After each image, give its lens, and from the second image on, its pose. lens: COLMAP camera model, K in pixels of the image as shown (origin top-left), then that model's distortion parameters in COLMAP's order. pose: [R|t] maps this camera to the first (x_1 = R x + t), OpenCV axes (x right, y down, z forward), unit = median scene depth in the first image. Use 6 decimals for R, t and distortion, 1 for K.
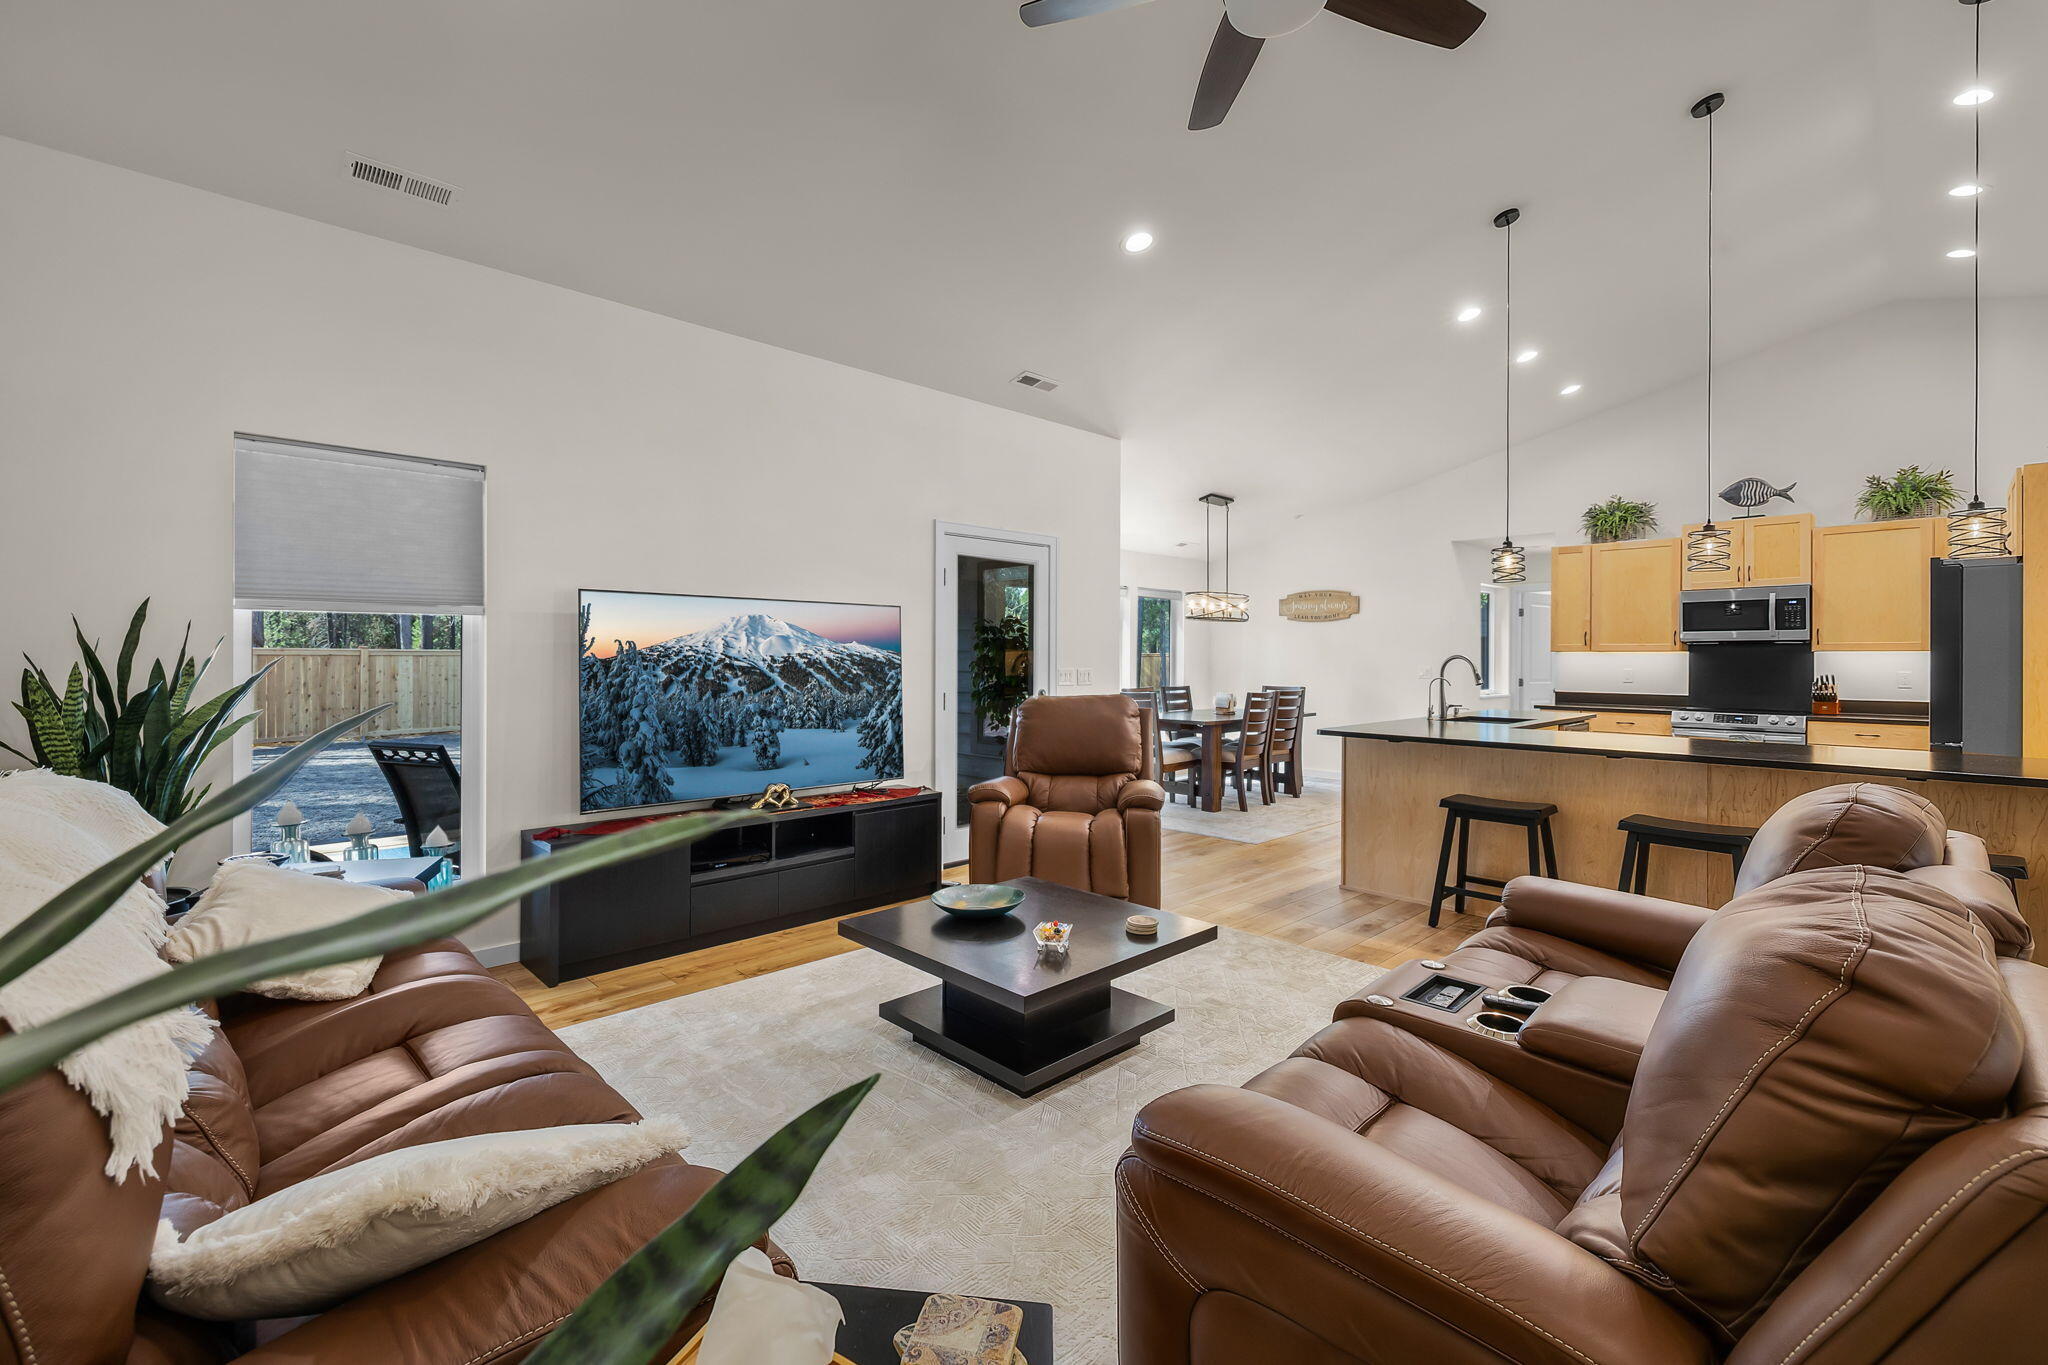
lens RADIAL K [[865.7, 0, 1018.4], [0, 865.7, 664.7], [0, 0, 1]] dist [0.003509, -0.000328]
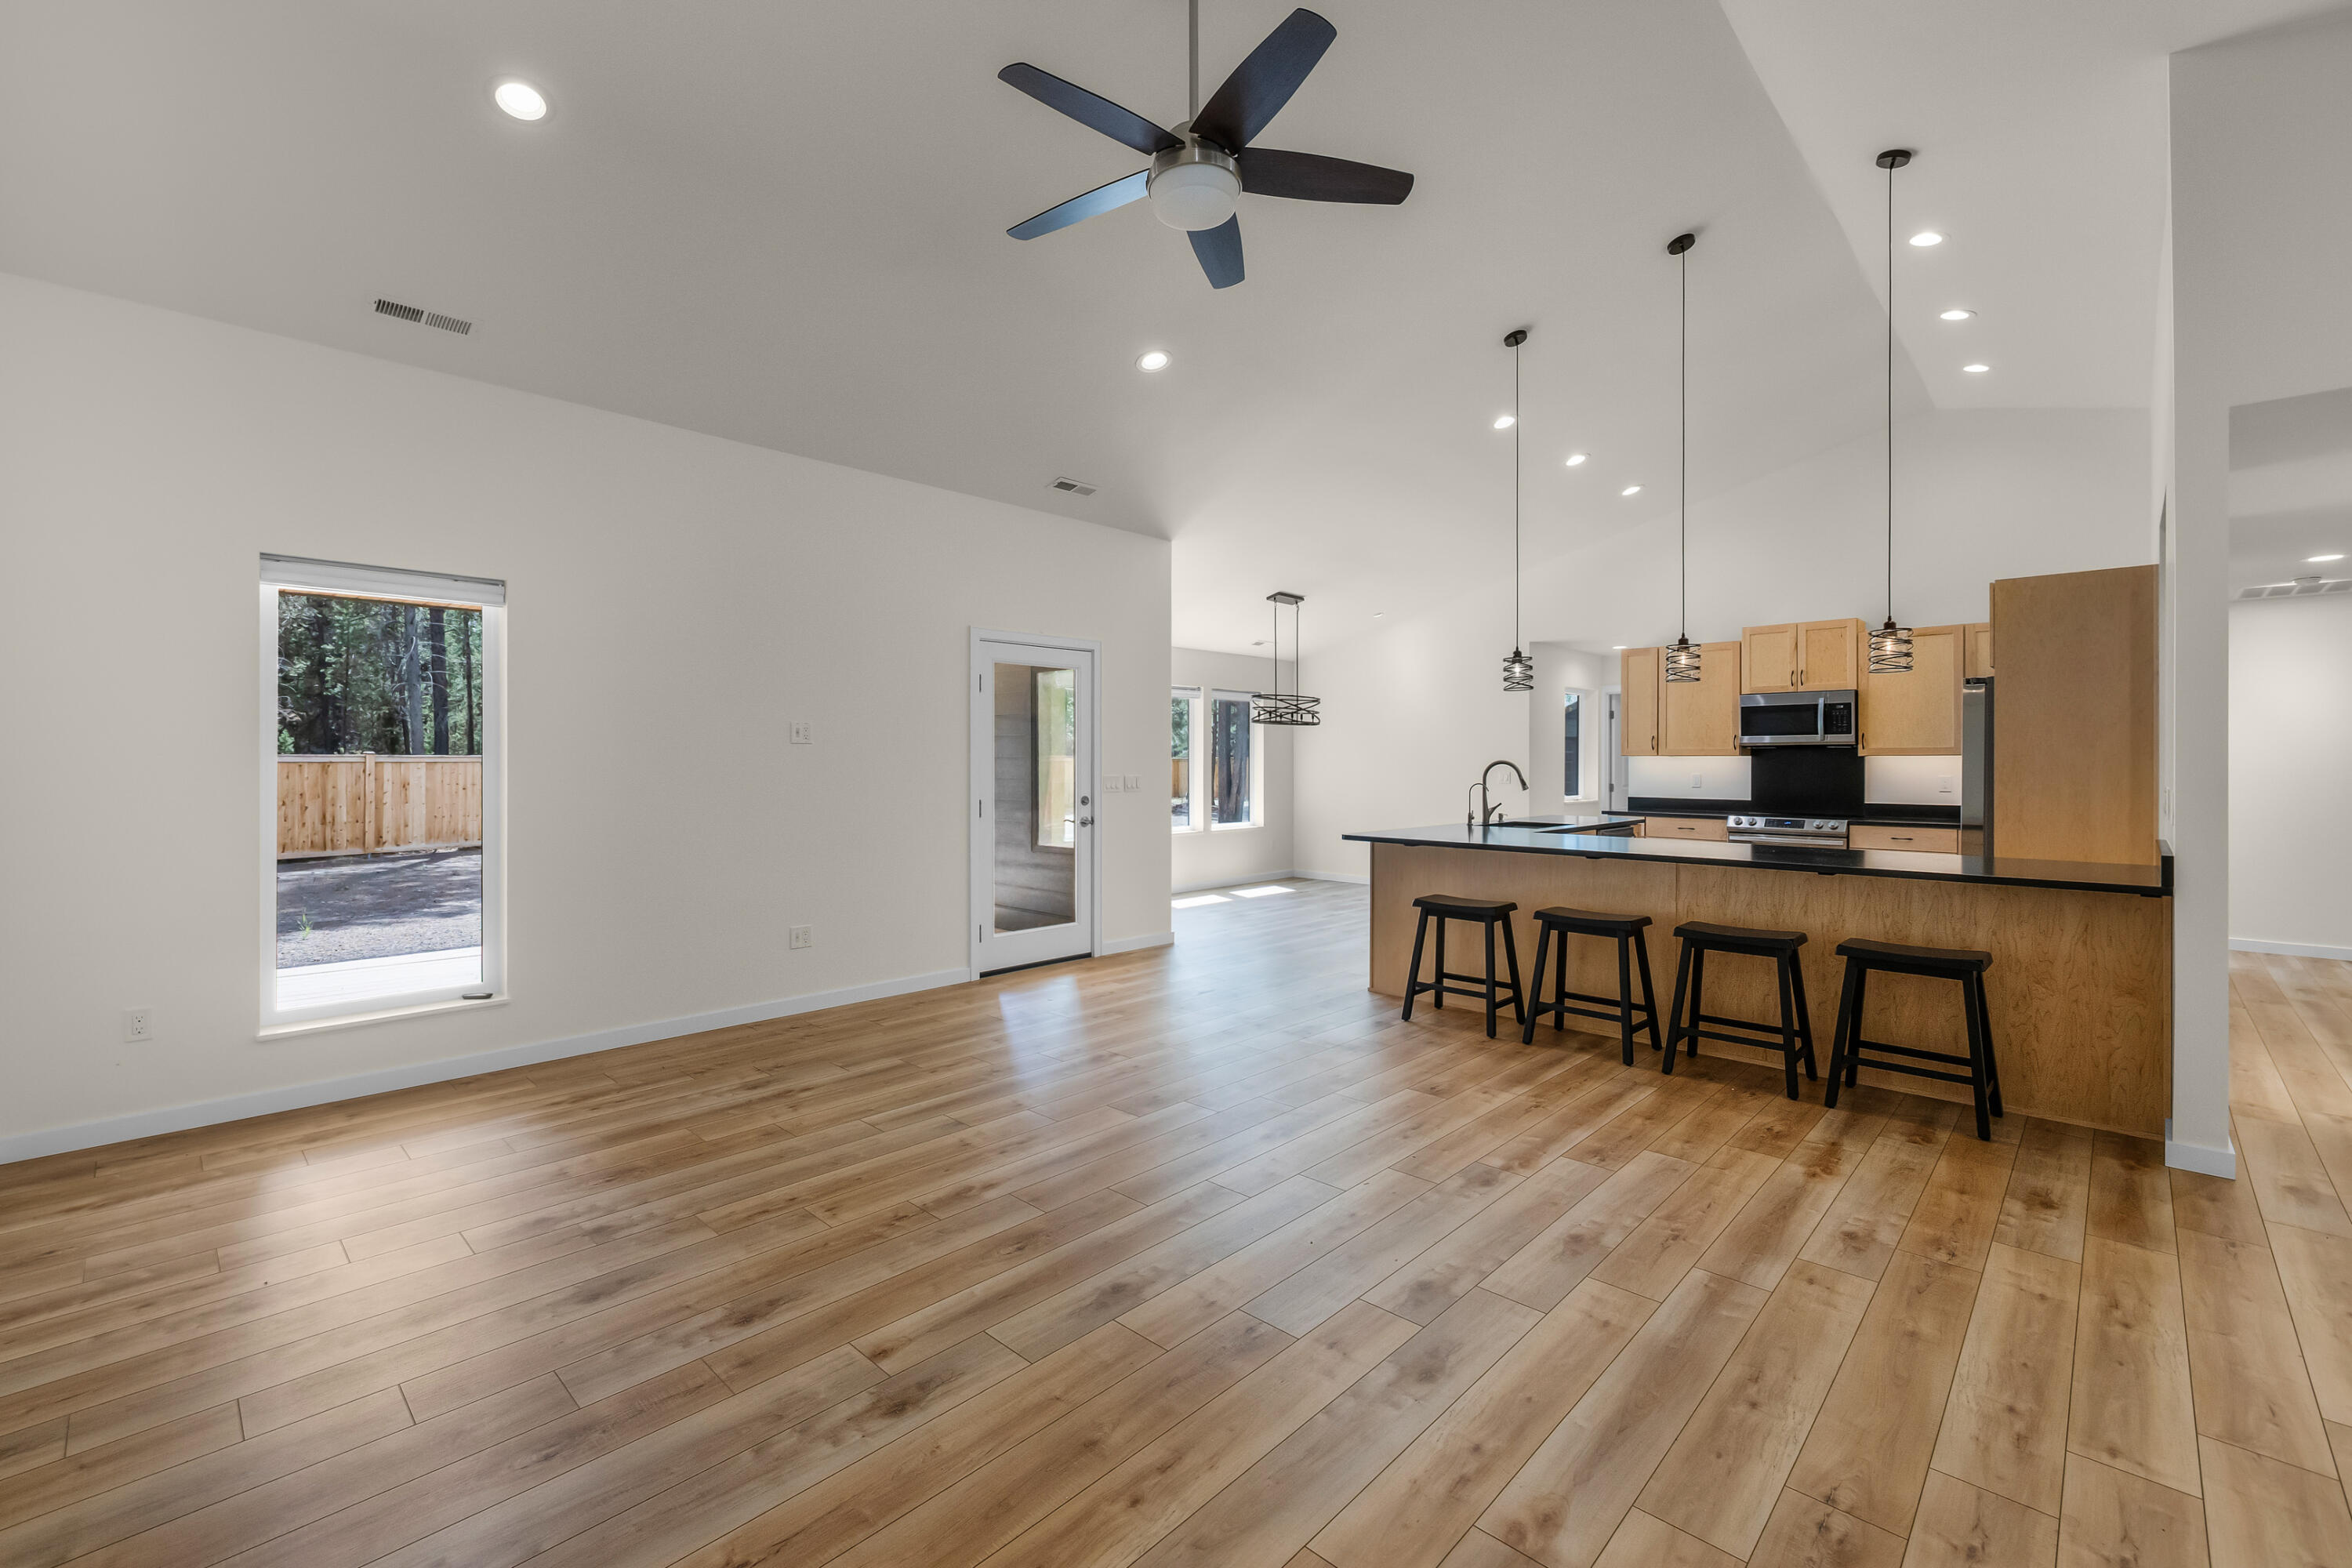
lens RADIAL K [[1001.9, 0, 1171.4], [0, 1001.9, 767.9], [0, 0, 1]] dist [0.000052, 0.000212]
pose [[0.999472, -0.003713, 0.032284, 0.083121], [0.003729, 0.999993, -0.000435, -0.003532], [-0.032283, 0.000555, 0.999479, -0.130741]]
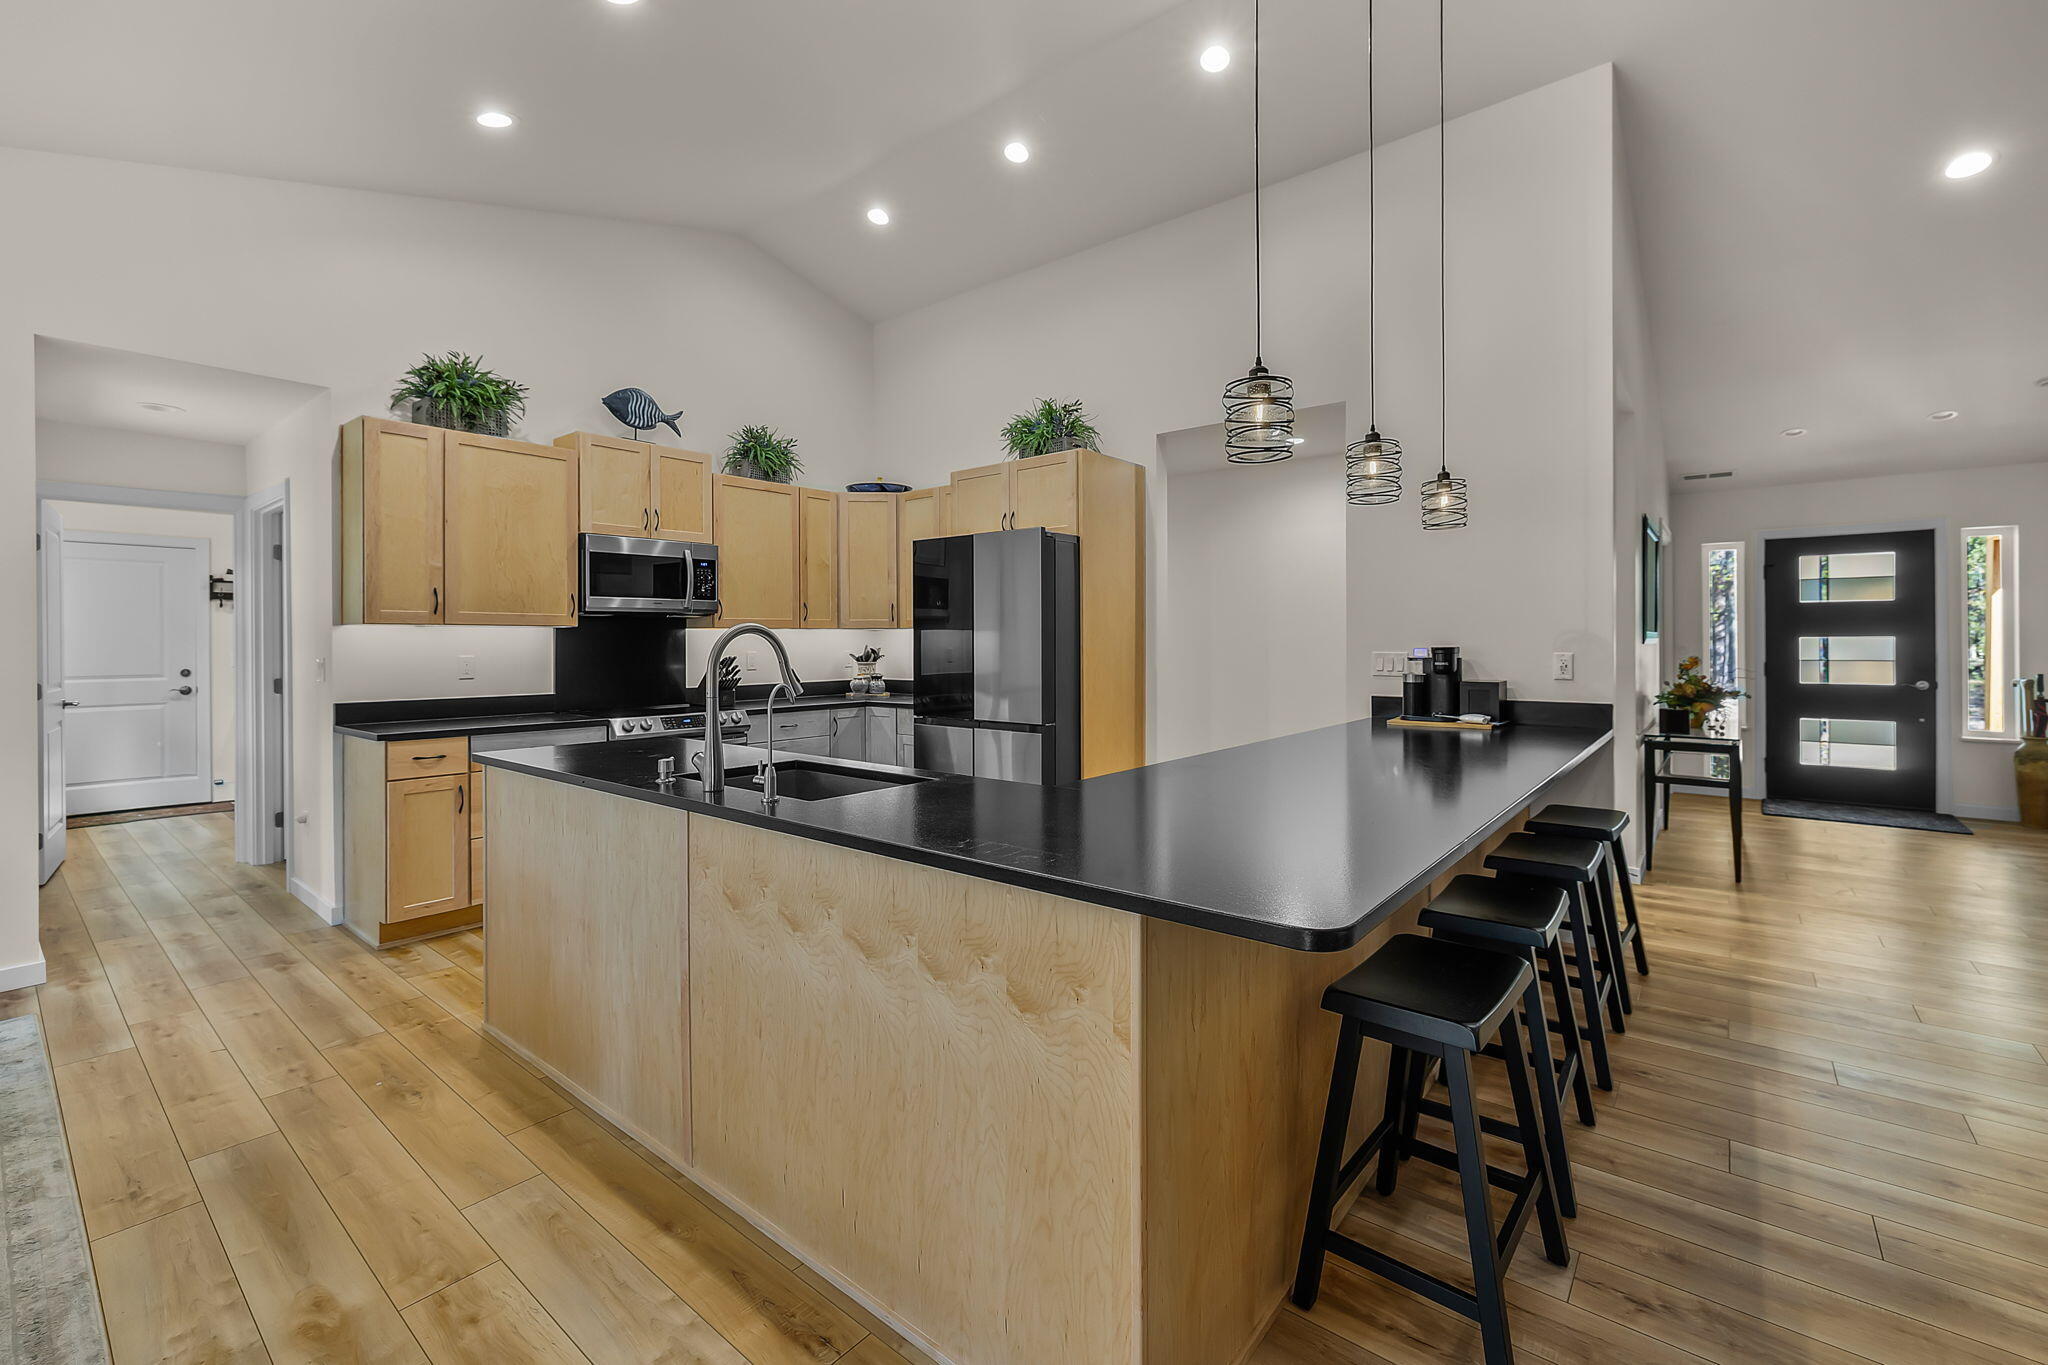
lens RADIAL K [[865.7, 0, 1002.5], [0, 865.7, 644.8], [0, 0, 1]] dist [0.003509, -0.000328]
pose [[-0.093558, -0.006019, 0.995596, 0.094734], [0.011395, 0.999910, 0.007116, -0.002331], [-0.995549, 0.012010, -0.093481, 0.804065]]
